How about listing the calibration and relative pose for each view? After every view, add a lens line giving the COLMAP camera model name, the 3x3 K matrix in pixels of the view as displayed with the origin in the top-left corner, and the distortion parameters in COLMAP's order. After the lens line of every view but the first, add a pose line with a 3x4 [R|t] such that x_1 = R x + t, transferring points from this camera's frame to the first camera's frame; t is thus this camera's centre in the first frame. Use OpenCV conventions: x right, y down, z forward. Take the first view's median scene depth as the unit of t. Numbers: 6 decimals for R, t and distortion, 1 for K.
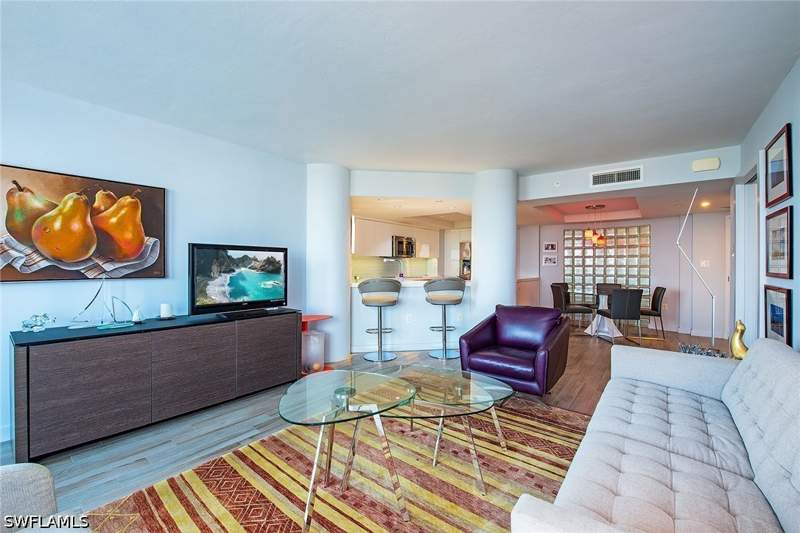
lens RADIAL K [[344.1, 0, 397.4], [0, 344.1, 268.1], [0, 0, 1]] dist [-0.004933, -0.000619]
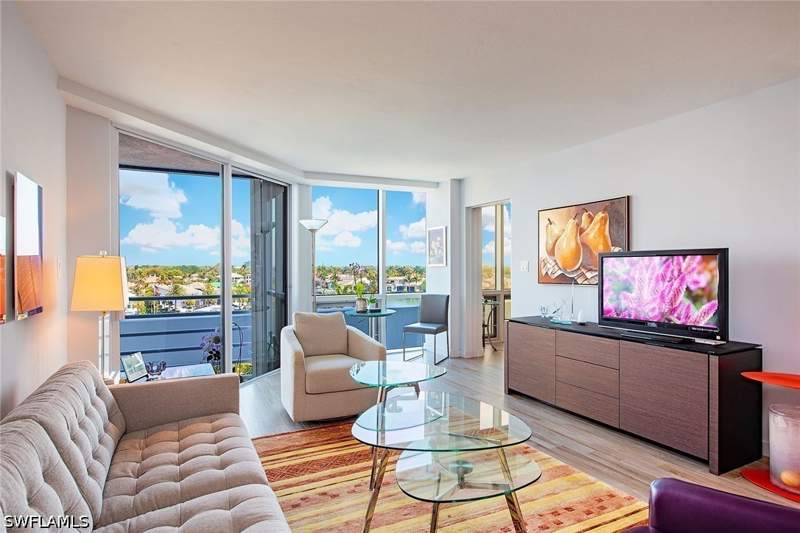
lens RADIAL K [[444.7, 0, 399.7], [0, 444.7, 265.2], [0, 0, 1]] dist [0.001264, -0.000159]
pose [[-0.420603, -0.002969, -0.907240, 0.883238], [-0.004059, 0.999991, -0.001391, -0.034204], [0.907236, 0.003098, -0.420611, 1.099146]]
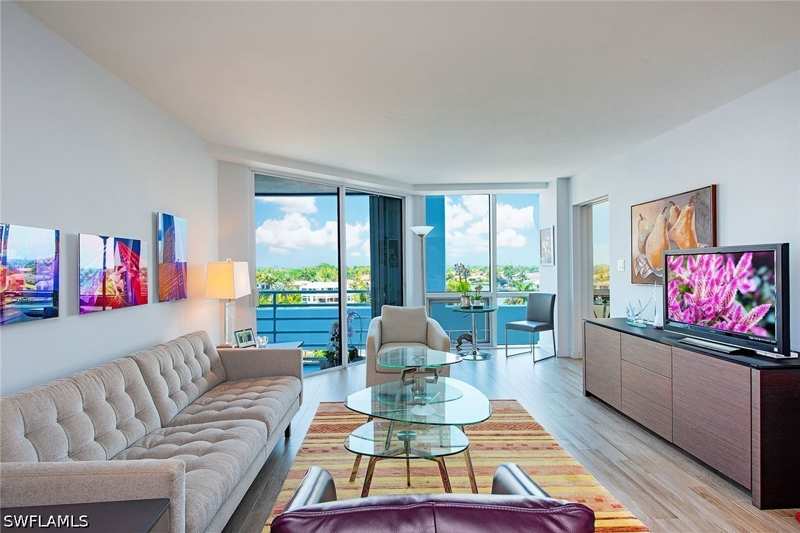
lens RADIAL K [[422.8, 0, 397.8], [0, 422.8, 266.9], [0, 0, 1]] dist [-0.006446, 0.001398]
pose [[-0.766065, 0.007035, -0.642725, 0.720223], [0.005155, 0.999975, 0.004802, -0.041244], [0.642743, 0.000366, -0.766082, 1.517807]]
